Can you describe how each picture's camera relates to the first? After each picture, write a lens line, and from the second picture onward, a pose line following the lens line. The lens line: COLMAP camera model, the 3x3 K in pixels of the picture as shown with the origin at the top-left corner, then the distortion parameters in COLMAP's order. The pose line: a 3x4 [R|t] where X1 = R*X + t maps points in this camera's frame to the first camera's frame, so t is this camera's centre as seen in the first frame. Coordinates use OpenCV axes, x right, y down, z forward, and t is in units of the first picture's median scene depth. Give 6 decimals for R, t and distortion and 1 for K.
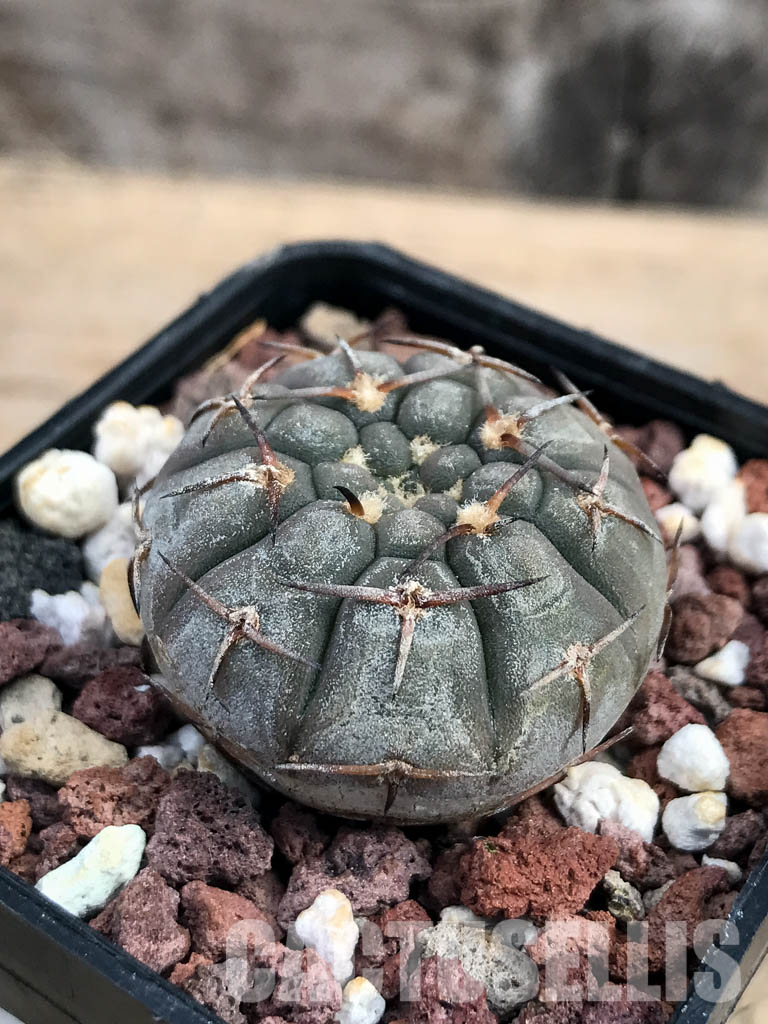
lens RADIAL K [[1579.2, 0, 384.3], [0, 1579.2, 512.3], [0, 0, 1]] dist [-0.003329, 0.000000]
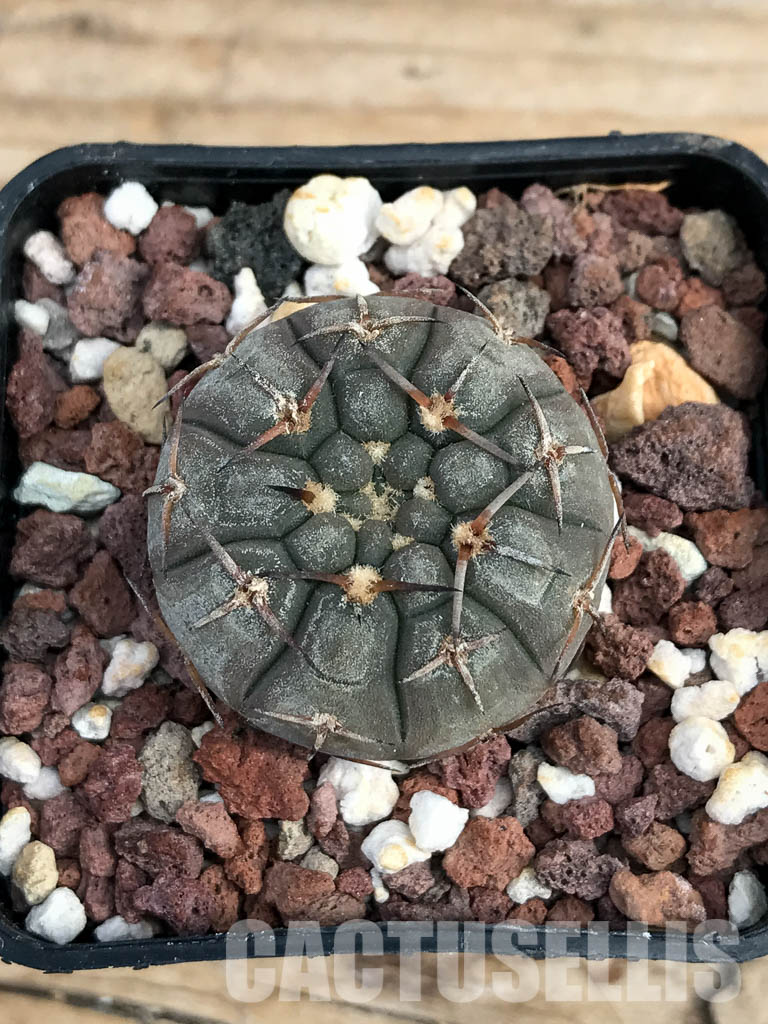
lens RADIAL K [[1579.2, 0, 383.2], [0, 1579.2, 510.6], [0, 0, 1]] dist [-0.003329, 0.000000]
pose [[0.600751, 0.776944, -0.188299, 0.229556], [-0.596279, 0.592367, 0.541805, -0.621560], [0.532494, -0.213211, 0.819140, 0.078263]]
